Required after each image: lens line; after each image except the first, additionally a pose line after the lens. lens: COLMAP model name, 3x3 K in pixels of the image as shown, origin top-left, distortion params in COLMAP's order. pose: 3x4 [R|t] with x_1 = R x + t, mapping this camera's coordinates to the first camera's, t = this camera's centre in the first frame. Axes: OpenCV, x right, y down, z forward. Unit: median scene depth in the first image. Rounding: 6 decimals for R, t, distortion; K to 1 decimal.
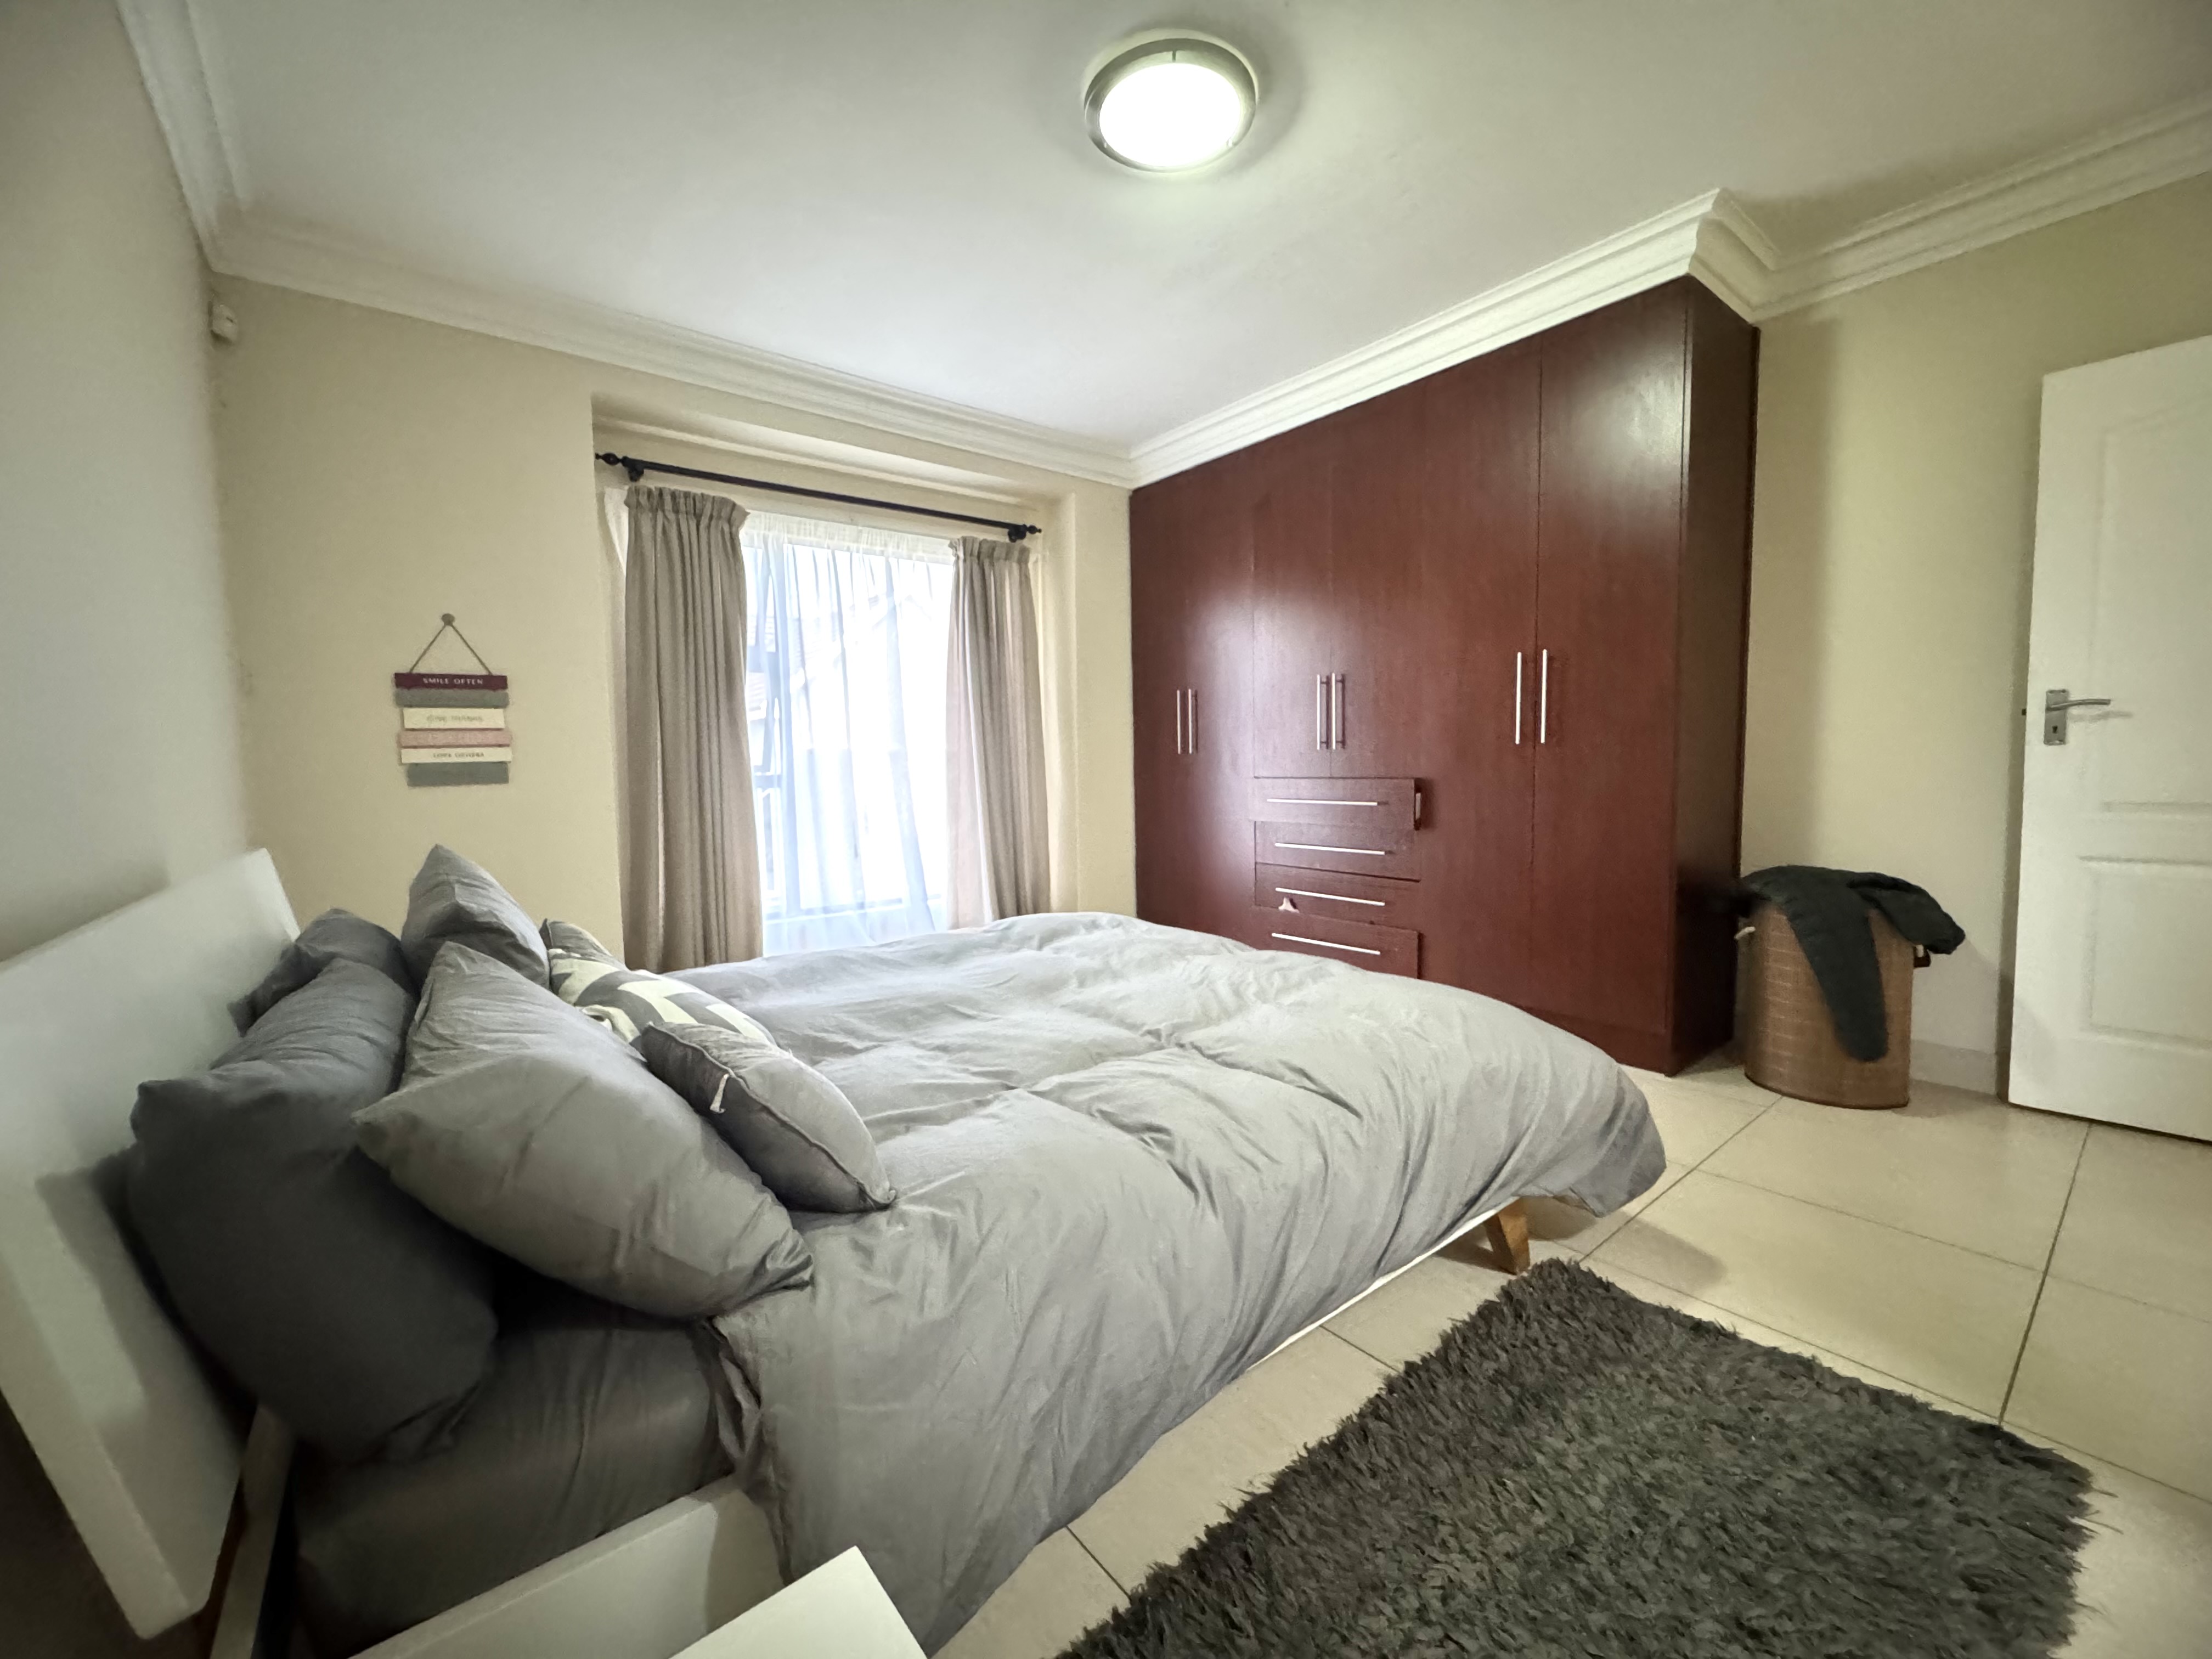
lens RADIAL K [[885.9, 0, 1109.1], [0, 885.9, 822.4], [0, 0, 1]] dist [-0.000827, -0.000436]
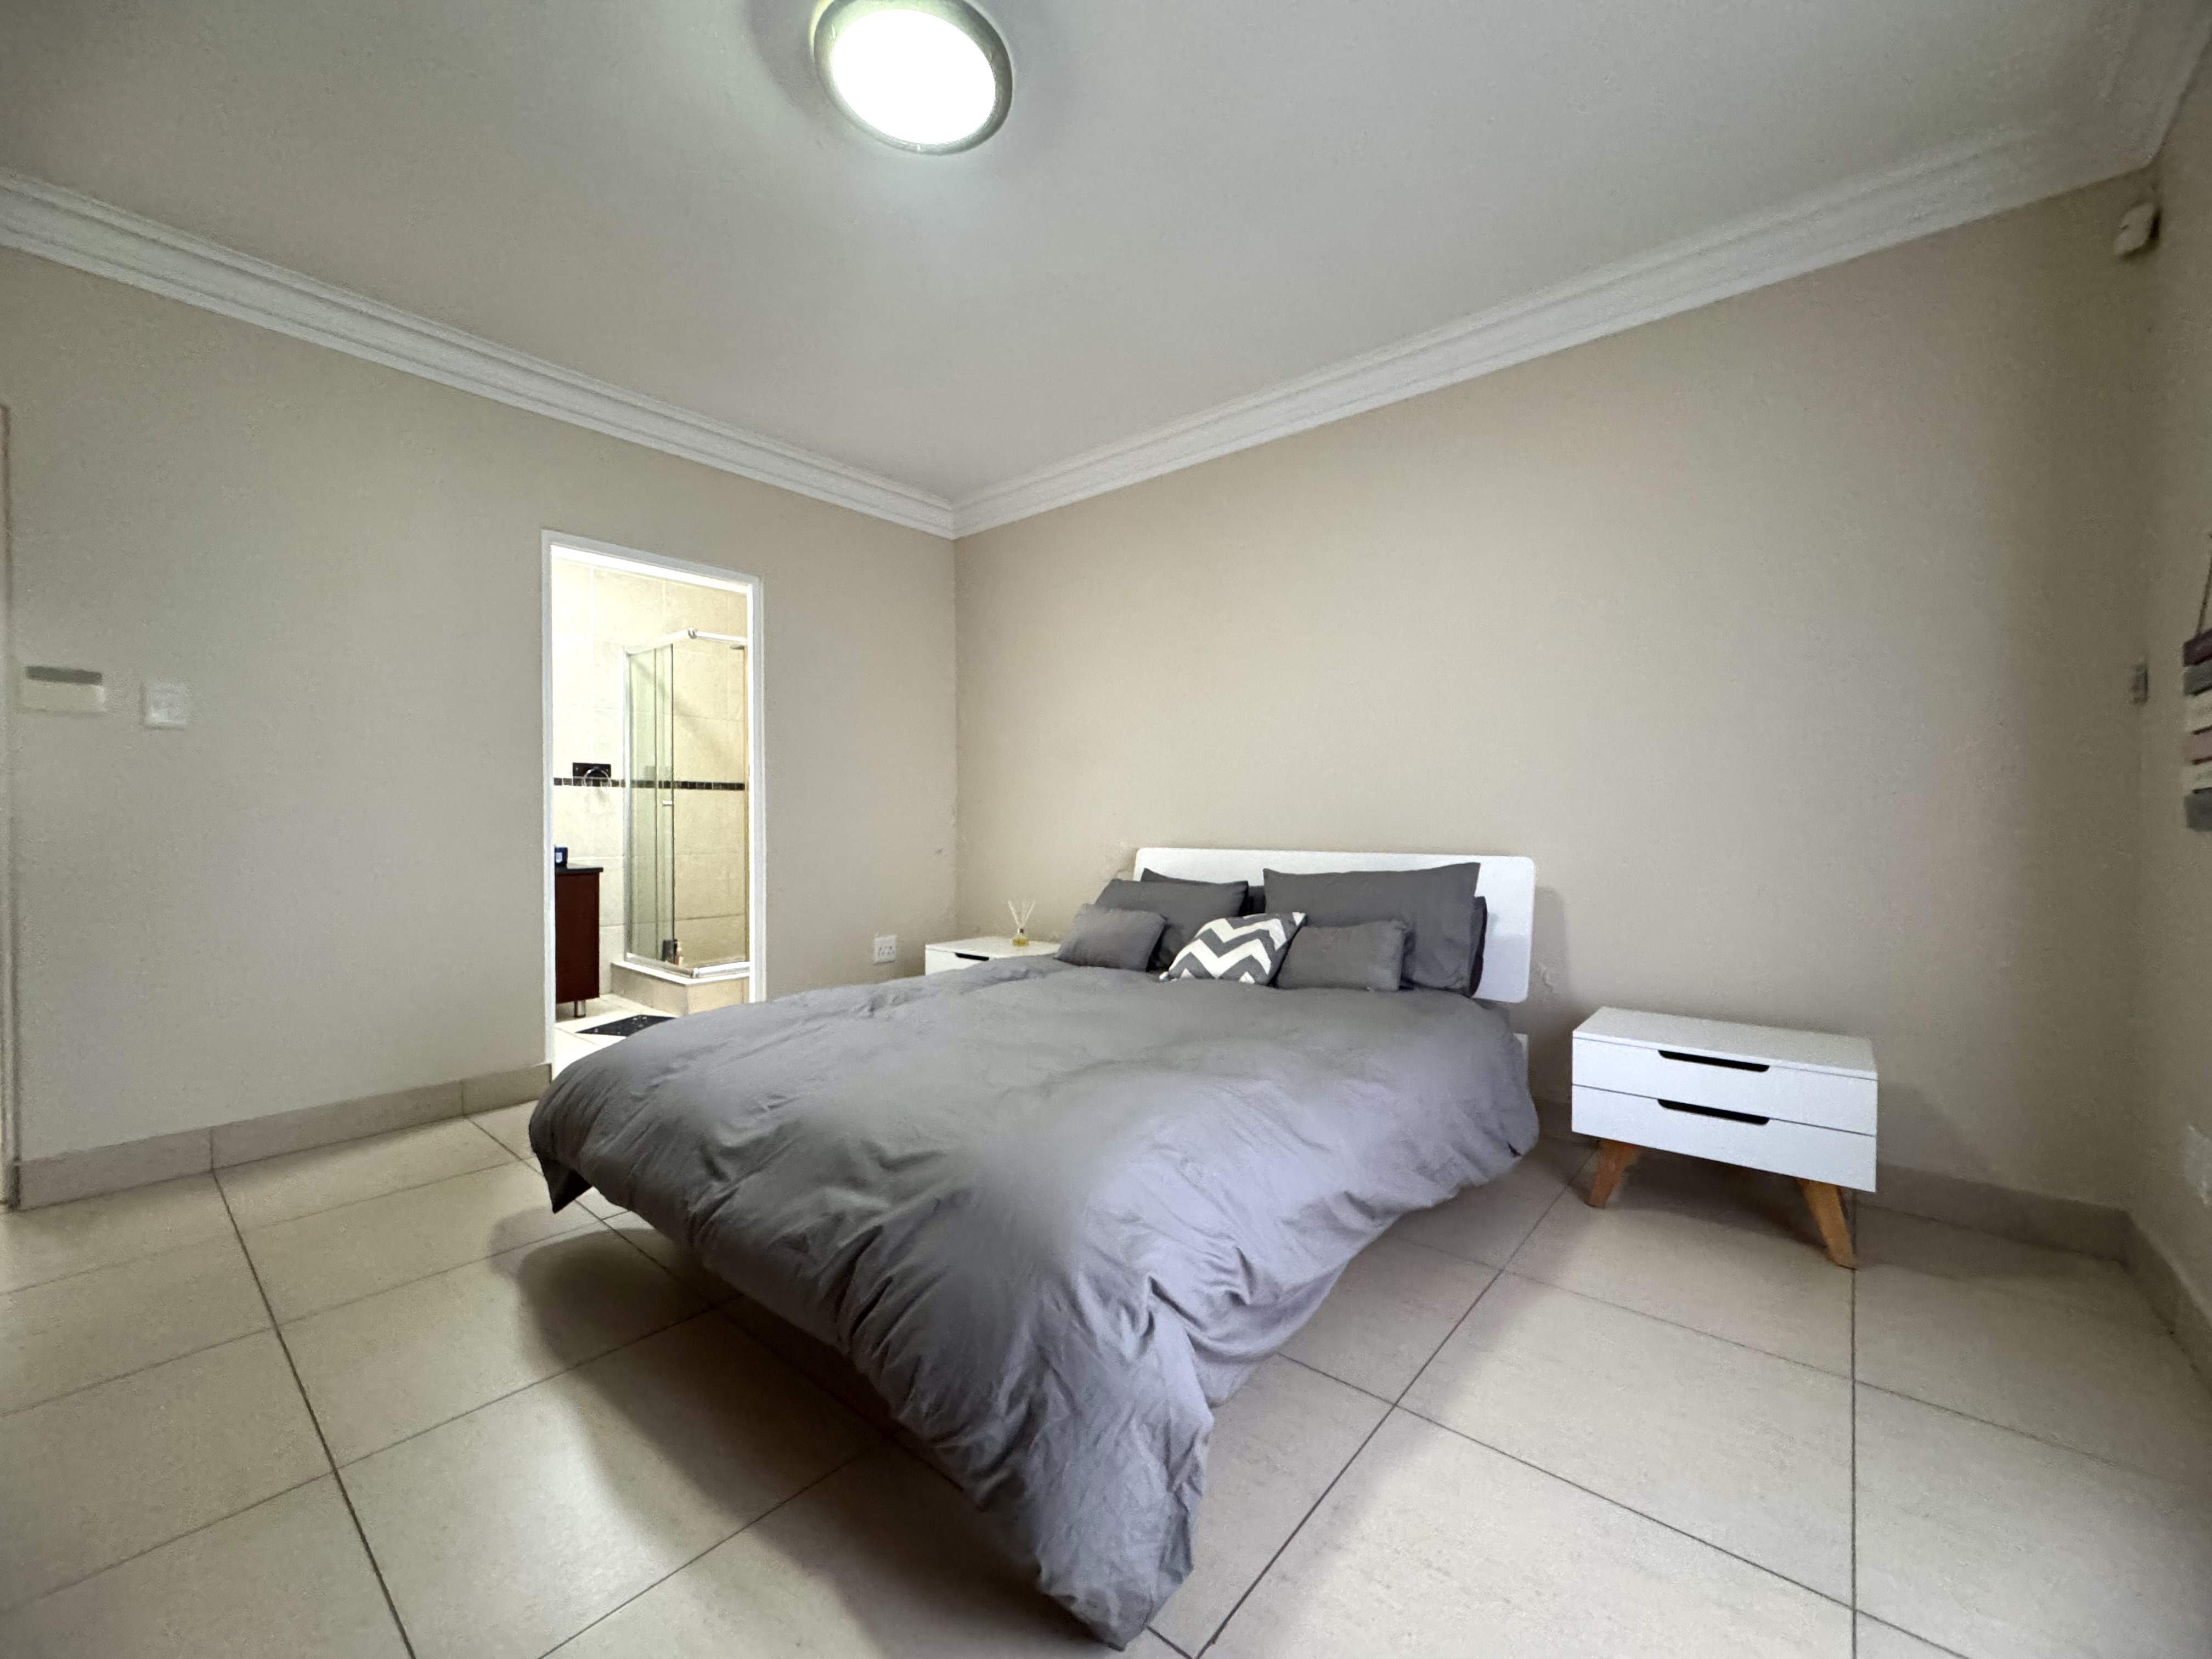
lens RADIAL K [[885.9, 0, 1105.9], [0, 885.9, 820.2], [0, 0, 1]] dist [-0.000827, -0.000436]
pose [[-0.981539, 0.034925, -0.188047, 0.054597], [0.017858, 0.995626, 0.091704, -0.108237], [0.190428, 0.086653, -0.977869, 1.384870]]
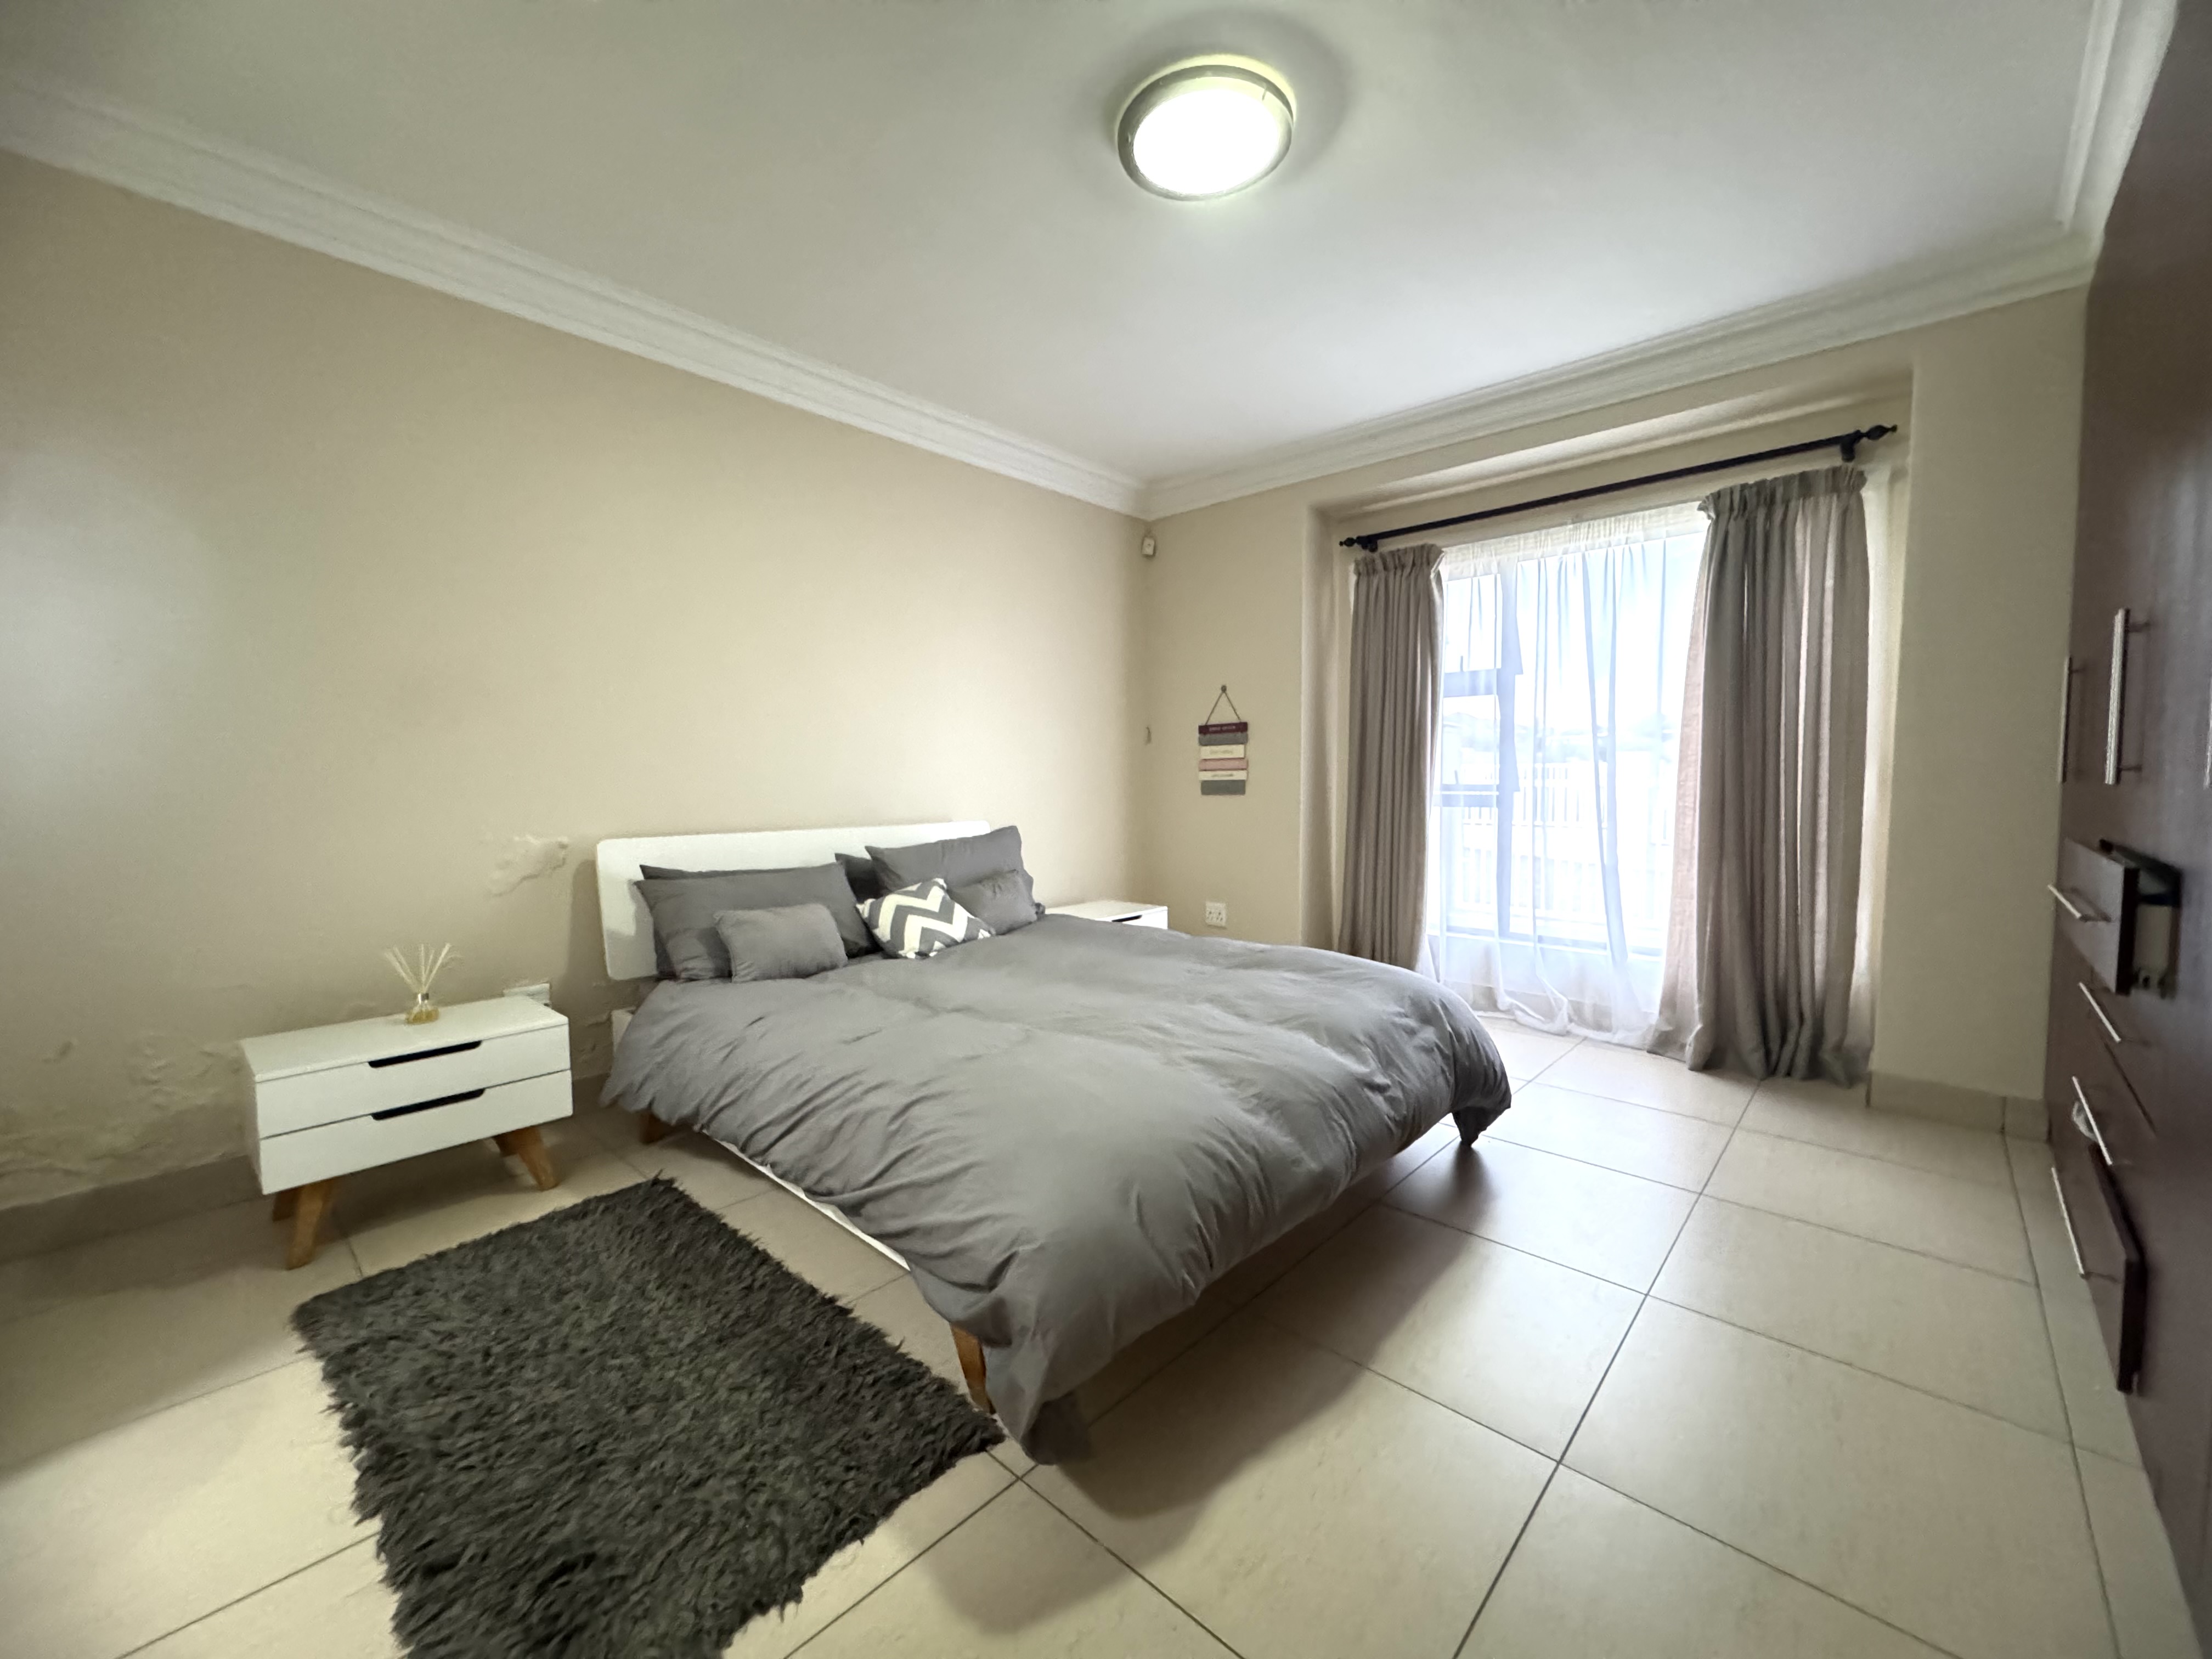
lens RADIAL K [[885.9, 0, 1108.6], [0, 885.9, 828.9], [0, 0, 1]] dist [-0.000827, -0.000436]
pose [[0.145483, 0.070817, -0.986823, 0.757917], [-0.072296, 0.995529, 0.060783, -0.061696], [0.986716, 0.062500, 0.149953, 0.564900]]
